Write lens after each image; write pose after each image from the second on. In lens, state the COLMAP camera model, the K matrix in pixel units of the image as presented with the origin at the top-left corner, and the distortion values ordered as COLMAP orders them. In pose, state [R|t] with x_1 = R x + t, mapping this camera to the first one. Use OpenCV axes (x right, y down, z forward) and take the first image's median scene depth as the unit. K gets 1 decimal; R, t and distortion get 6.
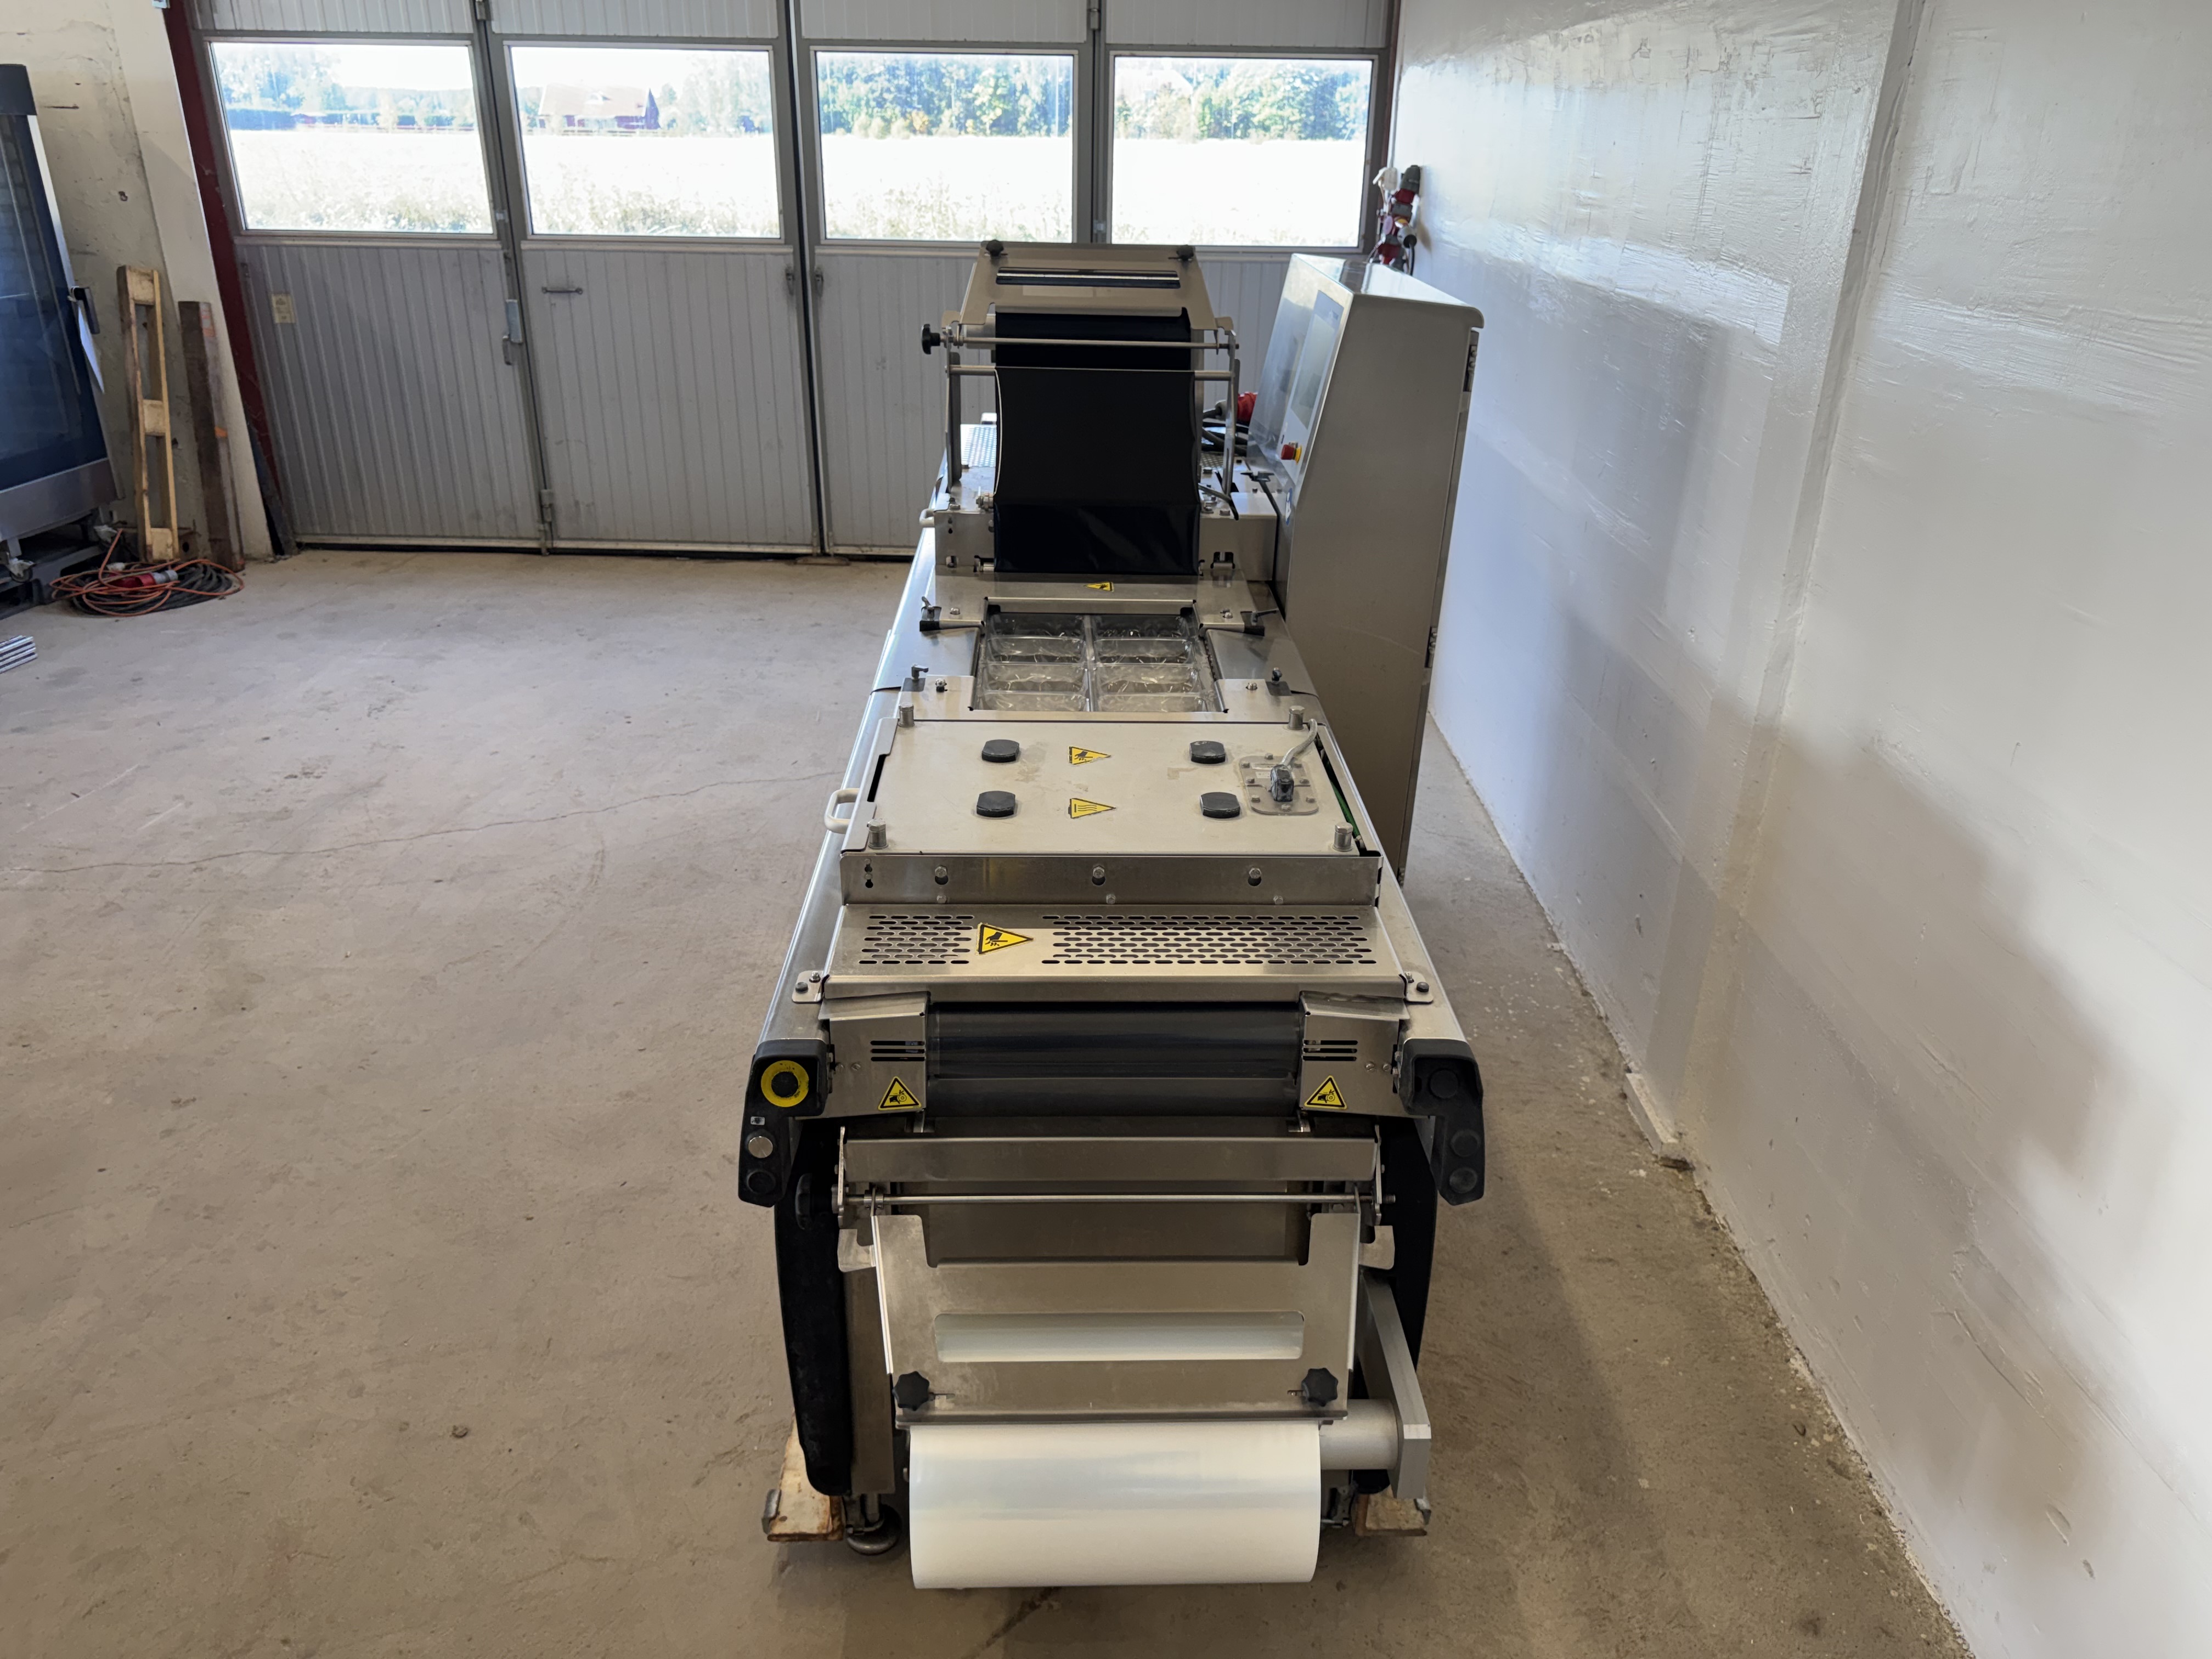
lens RADIAL K [[1550.1, 0, 1083.3], [0, 1550.1, 832.3], [0, 0, 1]] dist [0.037999, -0.059593]
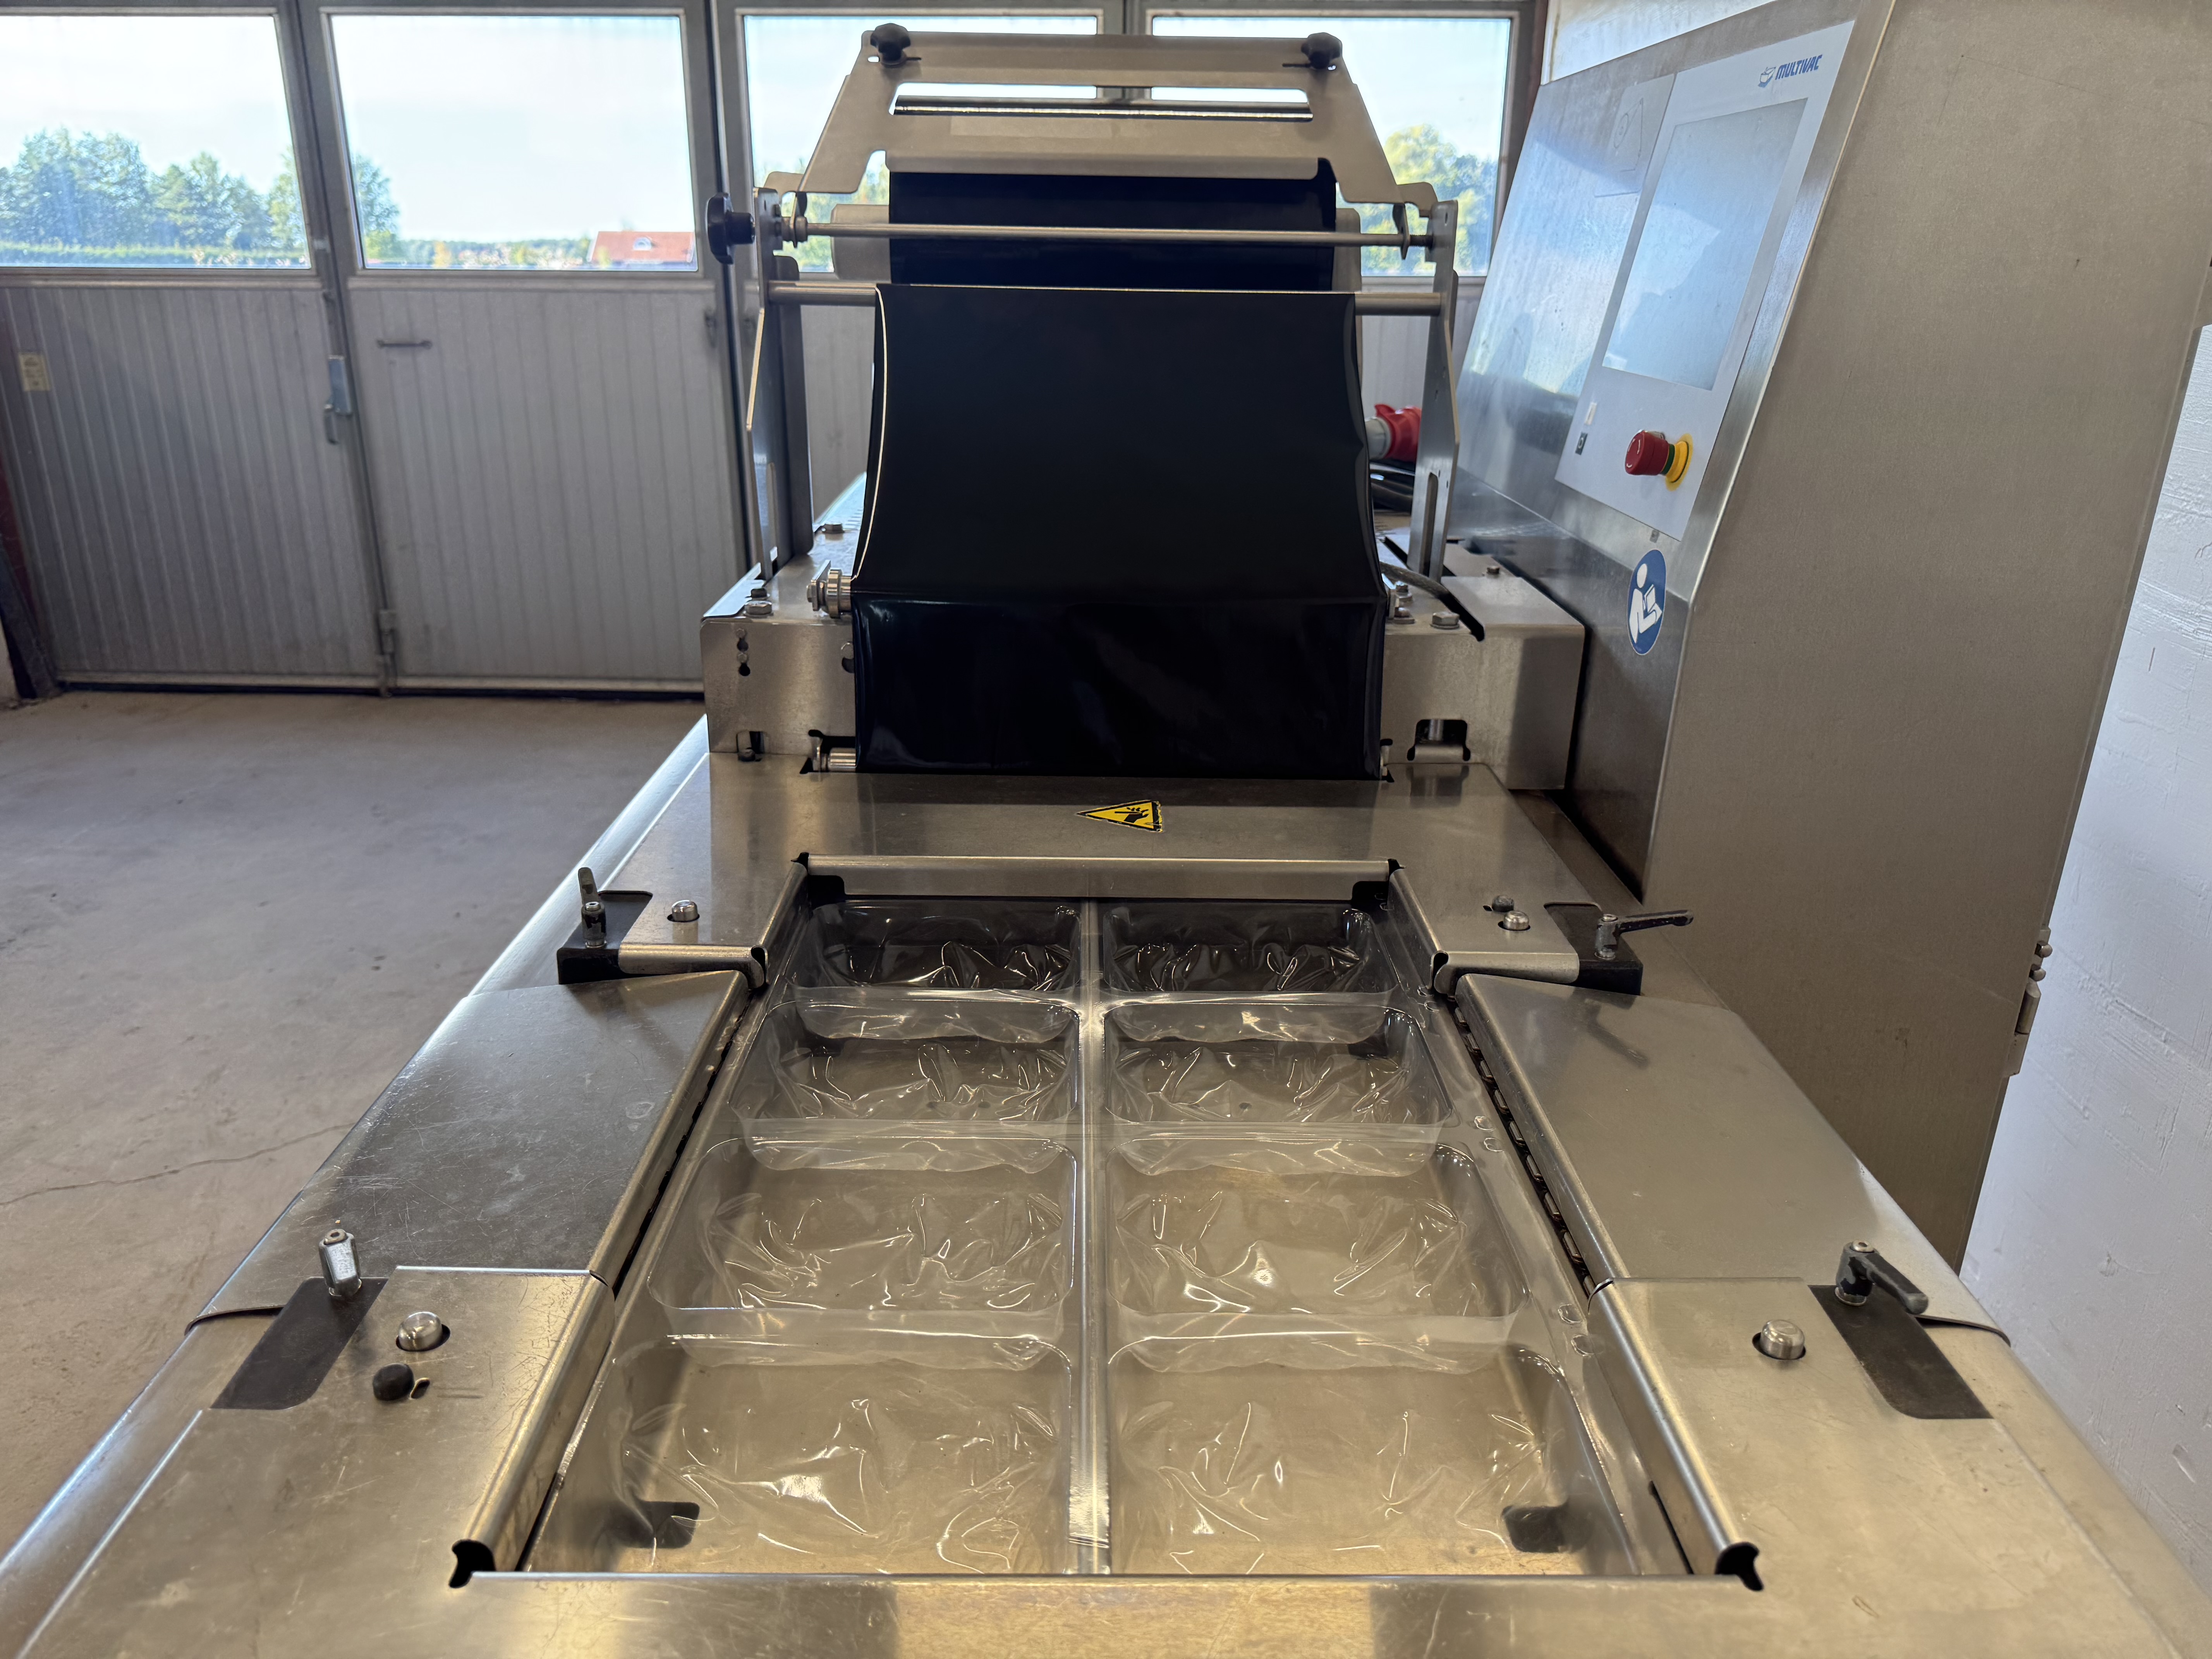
lens RADIAL K [[1599.1, 0, 1106.0], [0, 1599.1, 829.5], [0, 0, 1]] dist [-0.005161, -0.006756]
pose [[0.999956, -0.001536, -0.009306, 0.004444], [0.000730, 0.996295, -0.086001, -0.056886], [0.009404, 0.085991, 0.996252, 0.287868]]
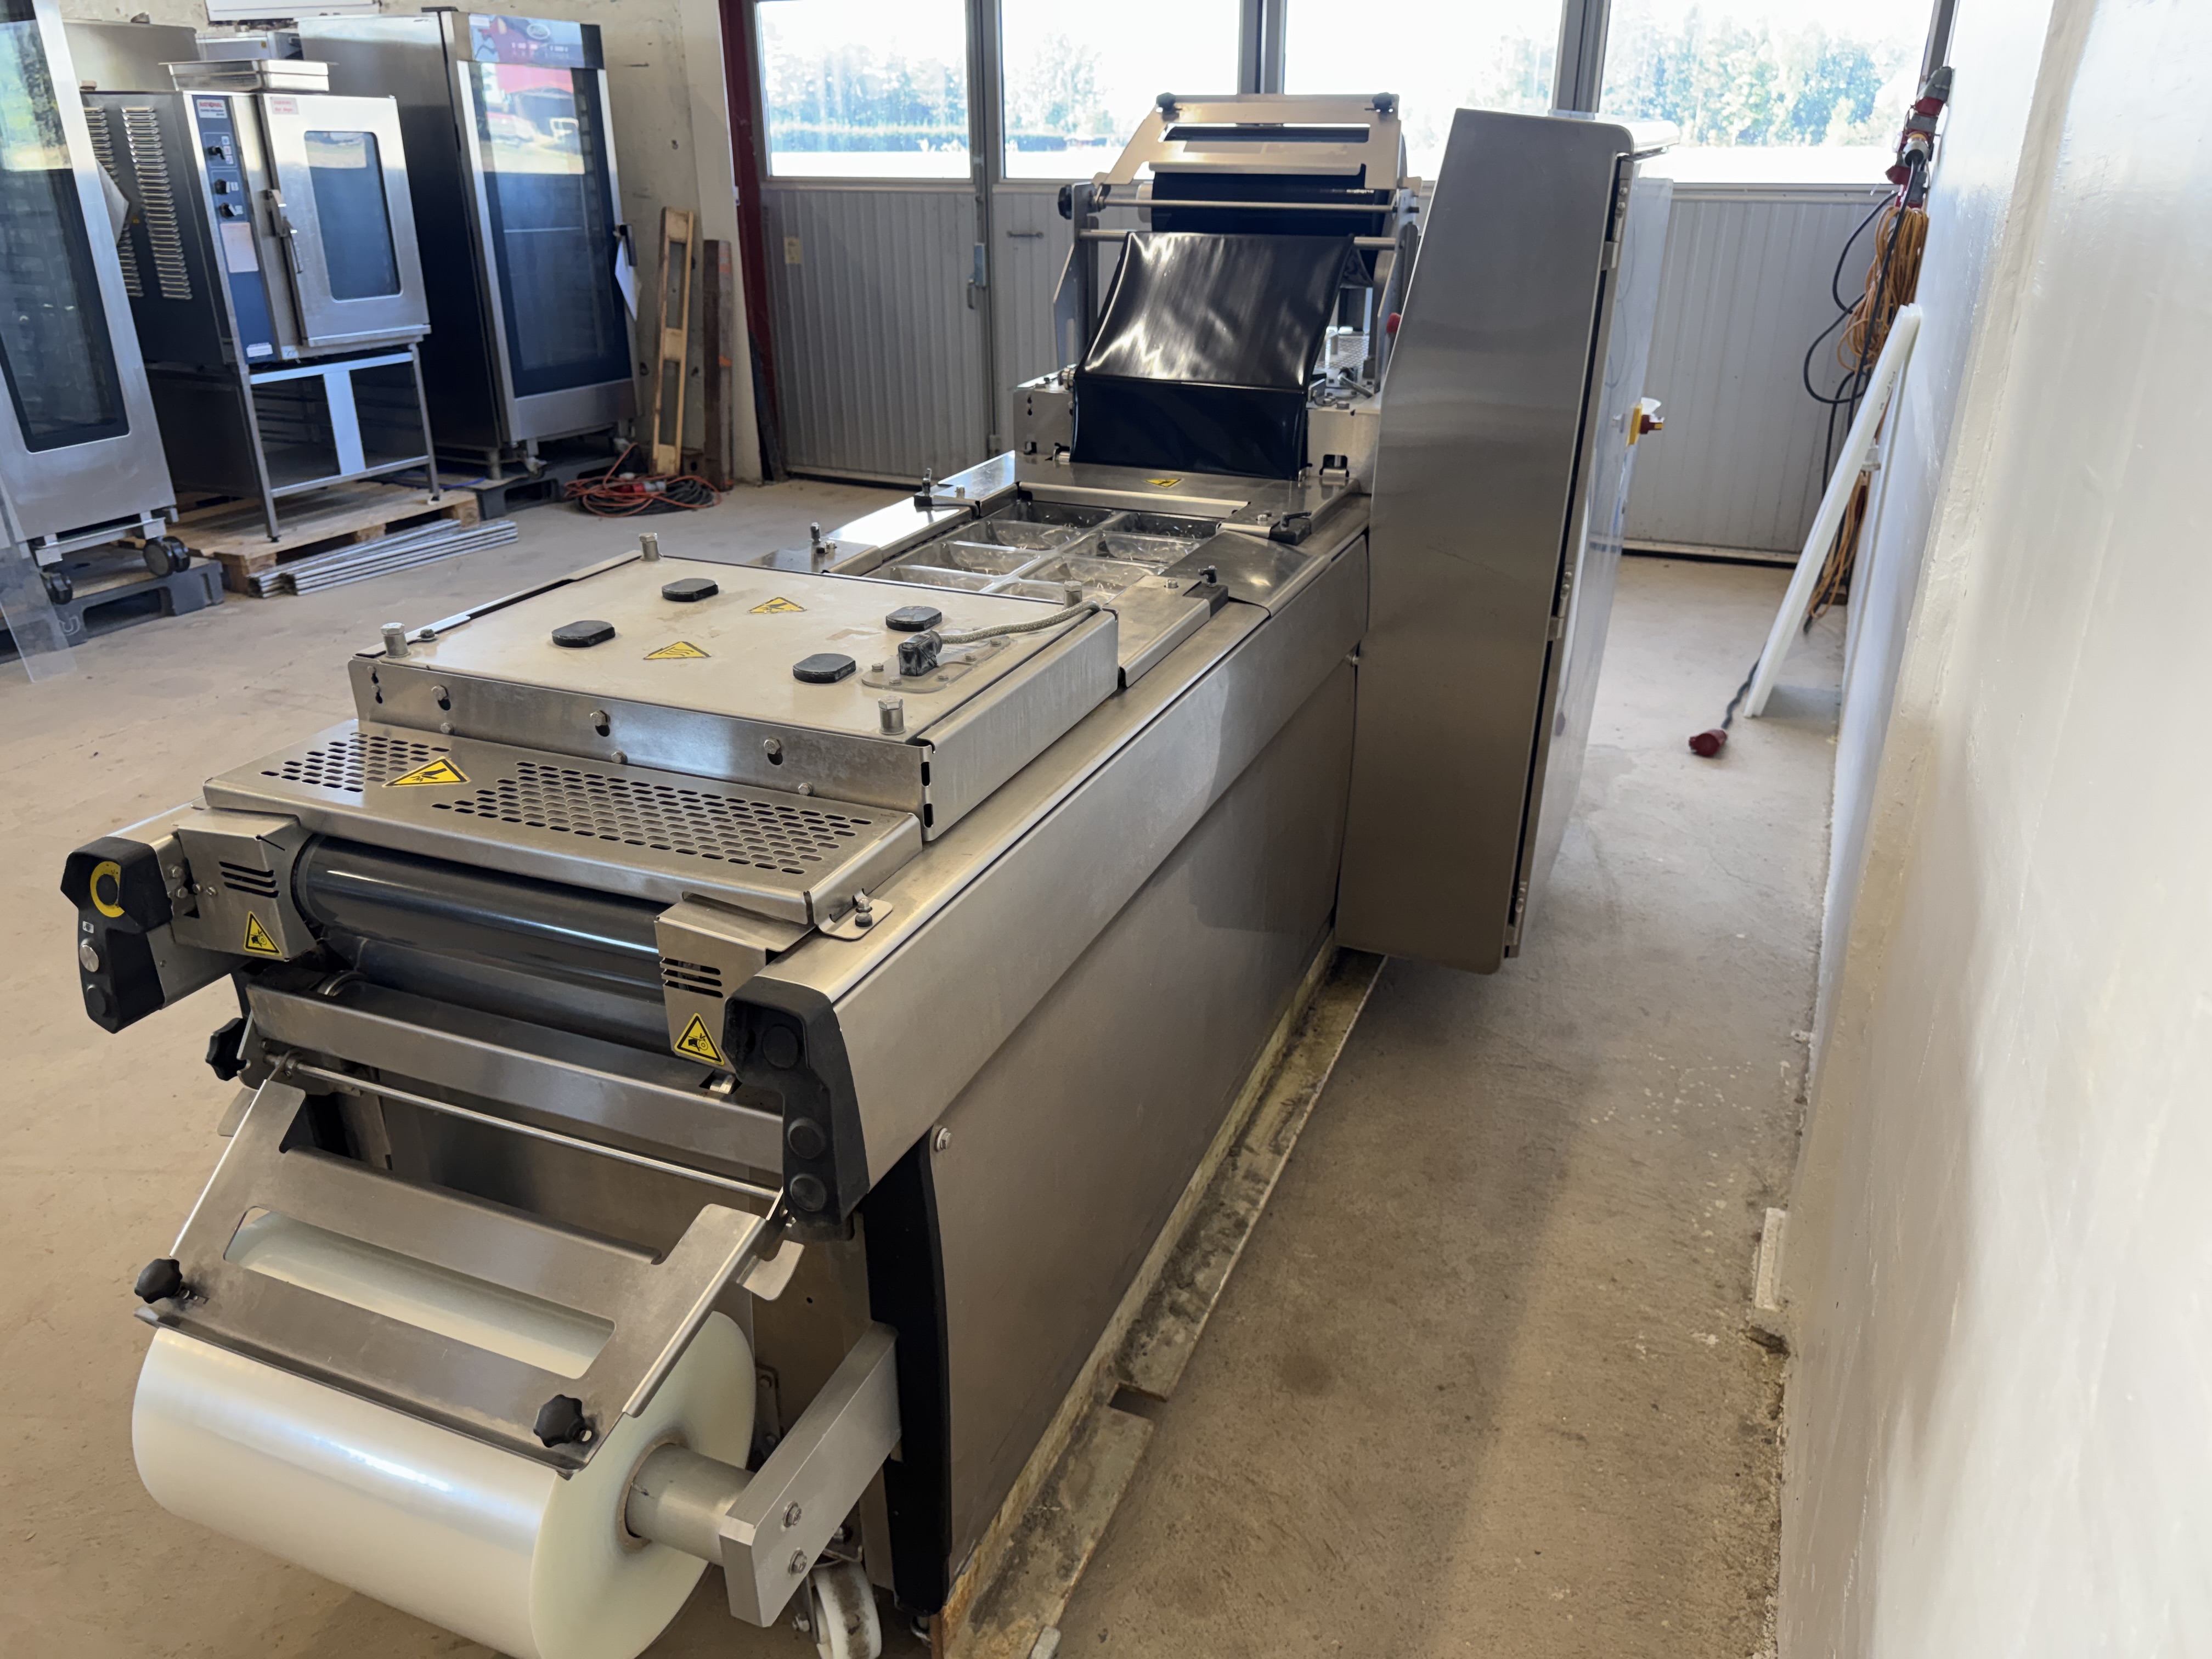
lens RADIAL K [[1550.1, 0, 1083.3], [0, 1550.1, 832.3], [0, 0, 1]] dist [0.037999, -0.059593]
pose [[0.914268, 0.150706, -0.376033, 0.146889], [-0.153629, 0.987875, 0.022393, 0.007574], [0.374848, 0.037297, 0.926336, 0.098549]]
